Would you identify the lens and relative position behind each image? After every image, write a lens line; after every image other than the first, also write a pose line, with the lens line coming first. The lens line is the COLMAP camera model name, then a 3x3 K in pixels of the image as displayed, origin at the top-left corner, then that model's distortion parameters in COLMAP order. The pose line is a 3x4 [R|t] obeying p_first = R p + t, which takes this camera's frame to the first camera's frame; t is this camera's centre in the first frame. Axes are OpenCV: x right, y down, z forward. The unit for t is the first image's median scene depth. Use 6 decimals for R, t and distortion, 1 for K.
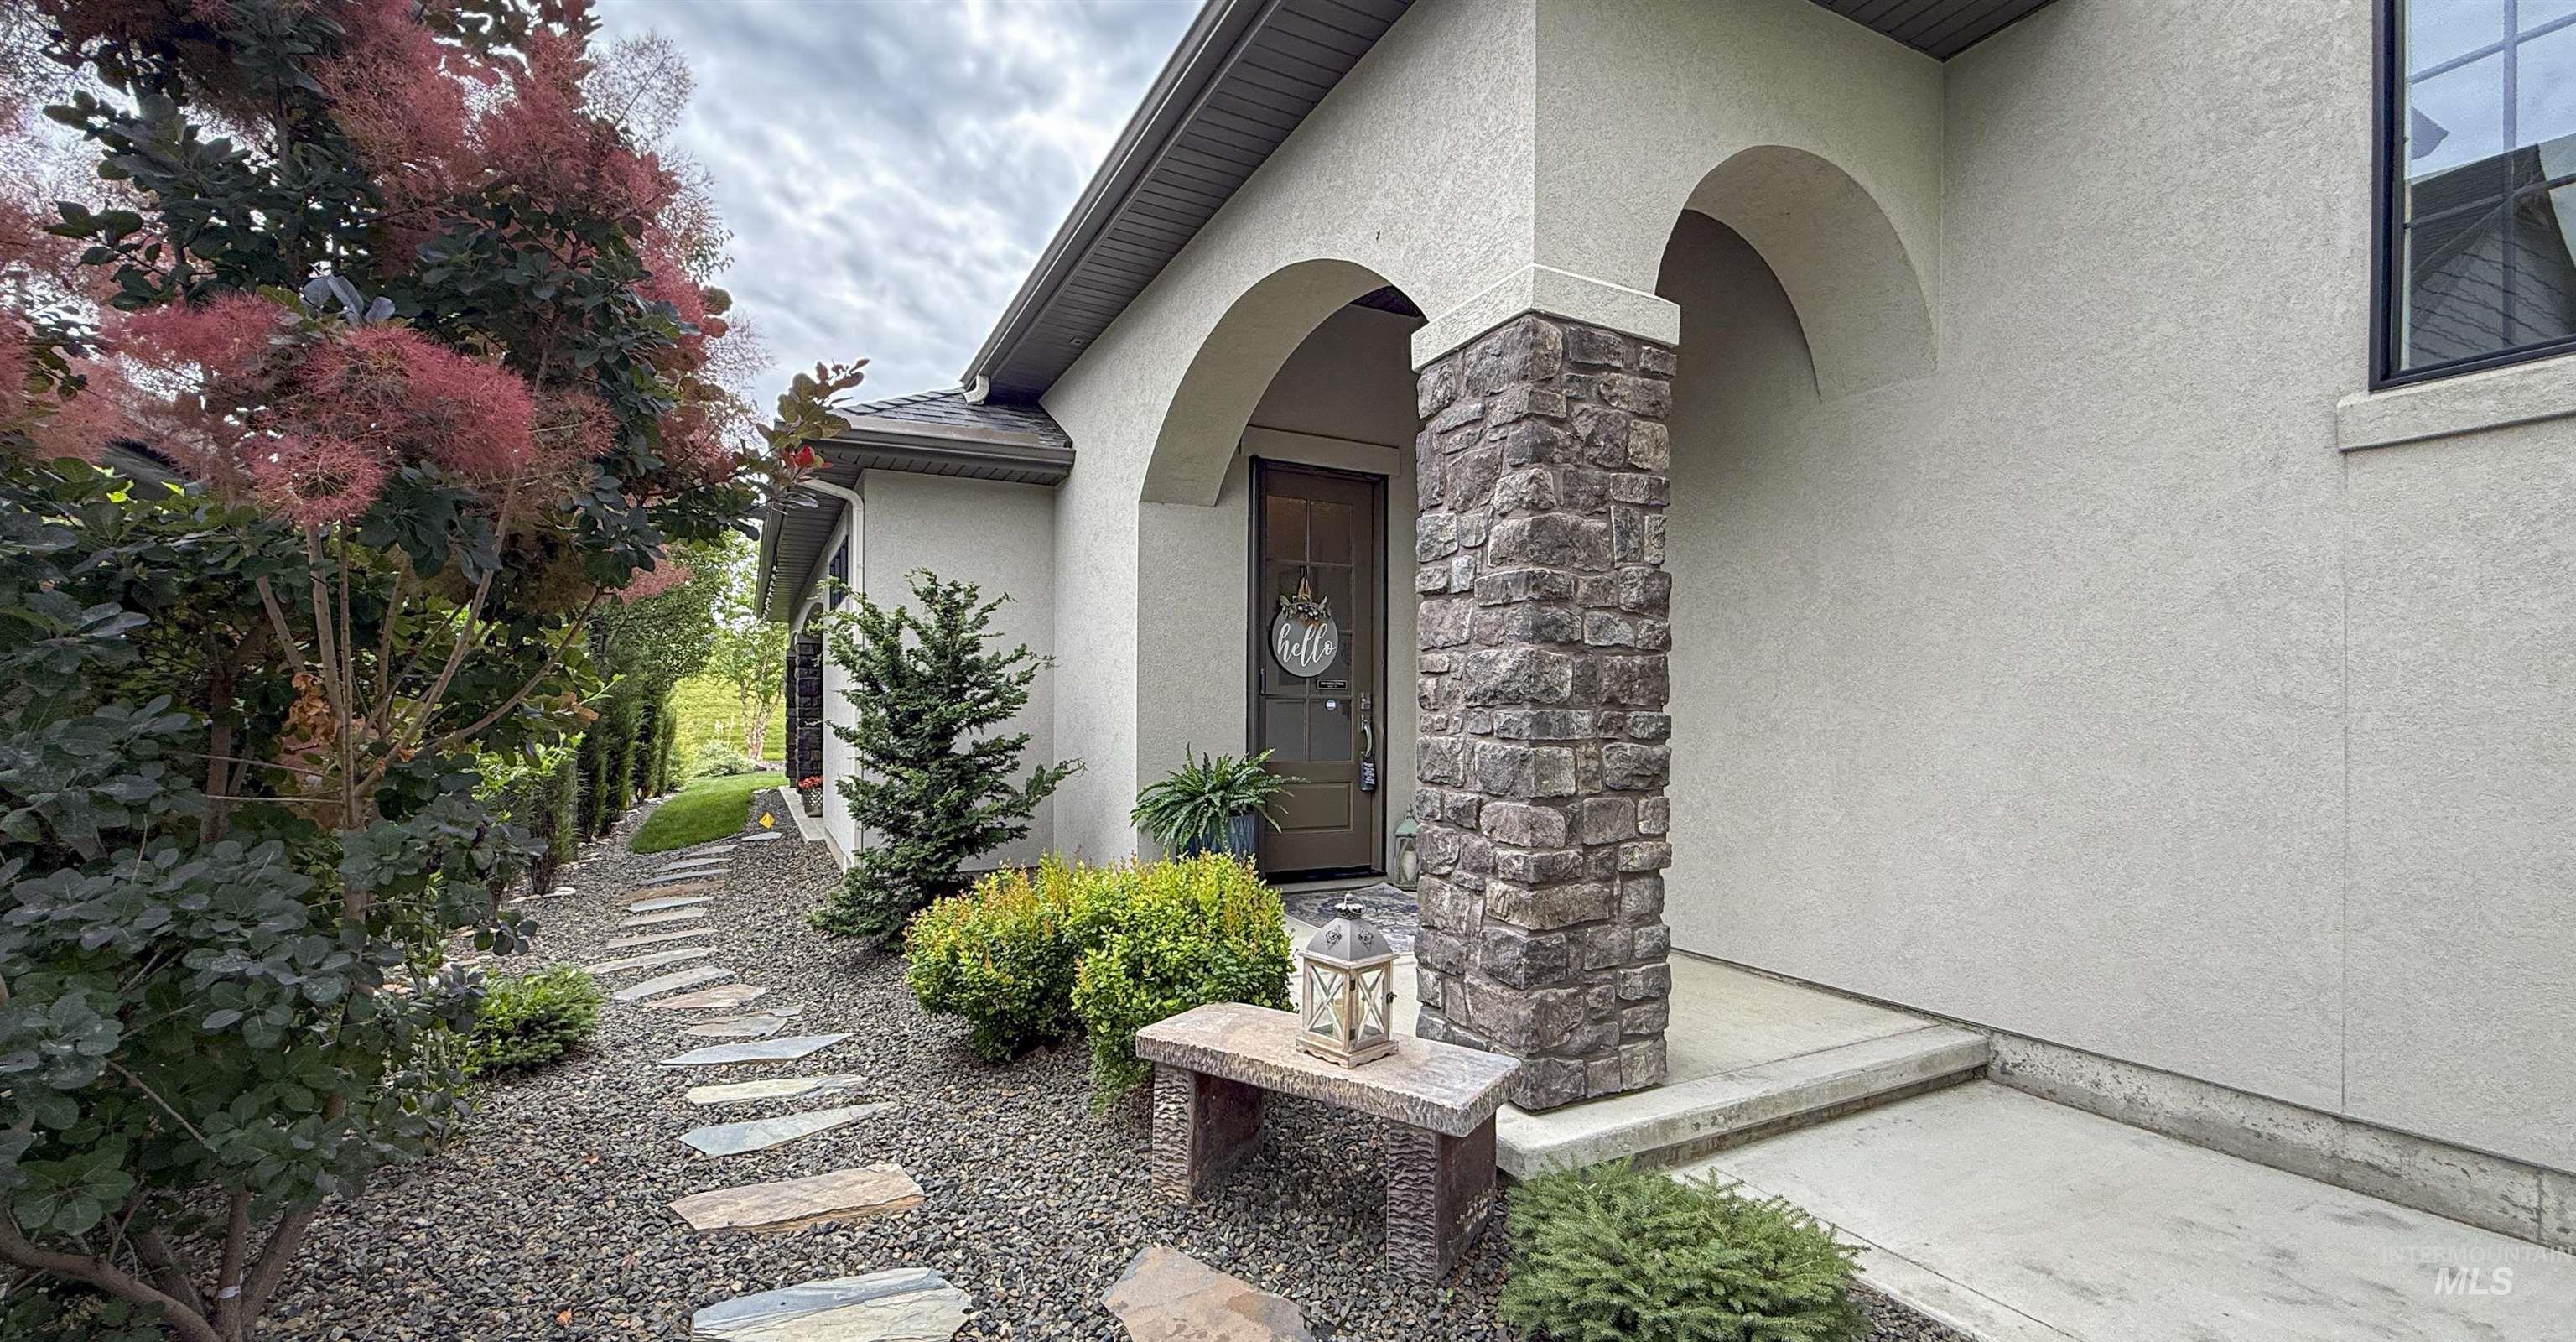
lens RADIAL K [[1049.5, 0, 1287.8], [0, 1049.5, 682.5], [0, 0, 1]] dist [-0.000559, 0.000124]
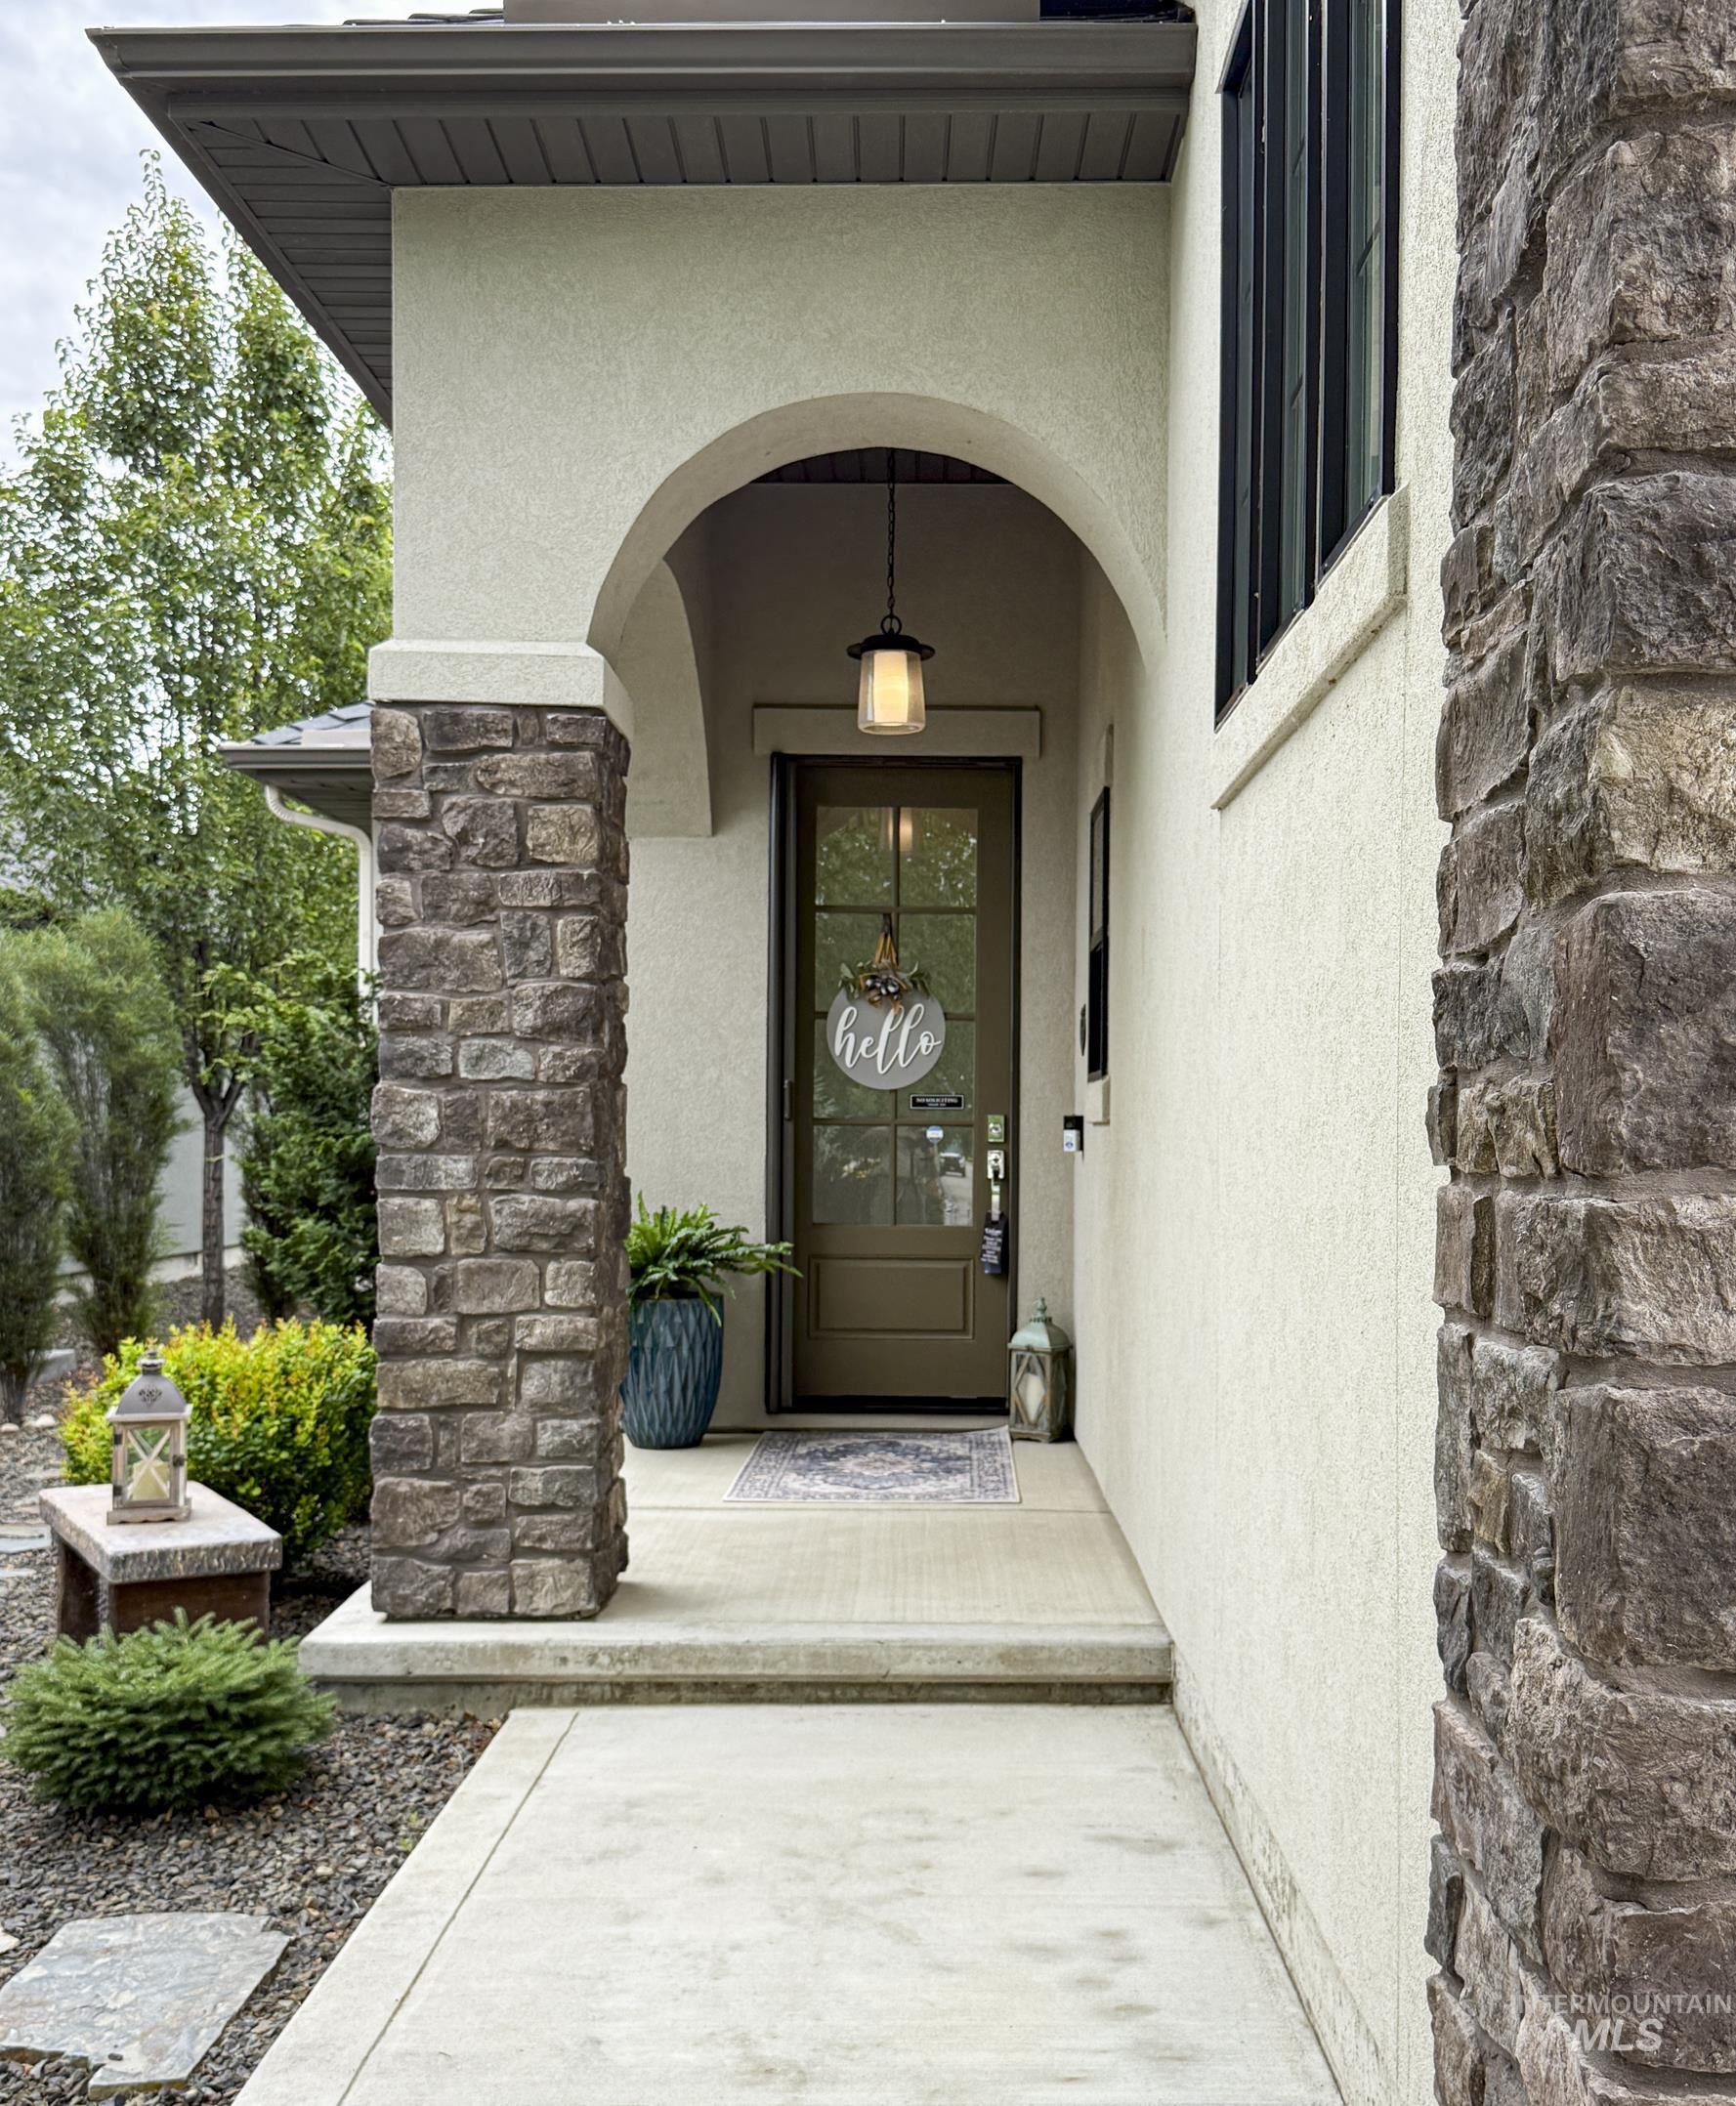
lens RADIAL K [[2294.6, 0, 870.0], [0, 2294.6, 1060.1], [0, 0, 1]] dist [0.125834, 0.000000]
pose [[0.884467, -0.011505, -0.466462, 1.439067], [0.011050, 0.999932, -0.003709, -0.040260], [0.466473, -0.001874, 0.884534, -0.496402]]
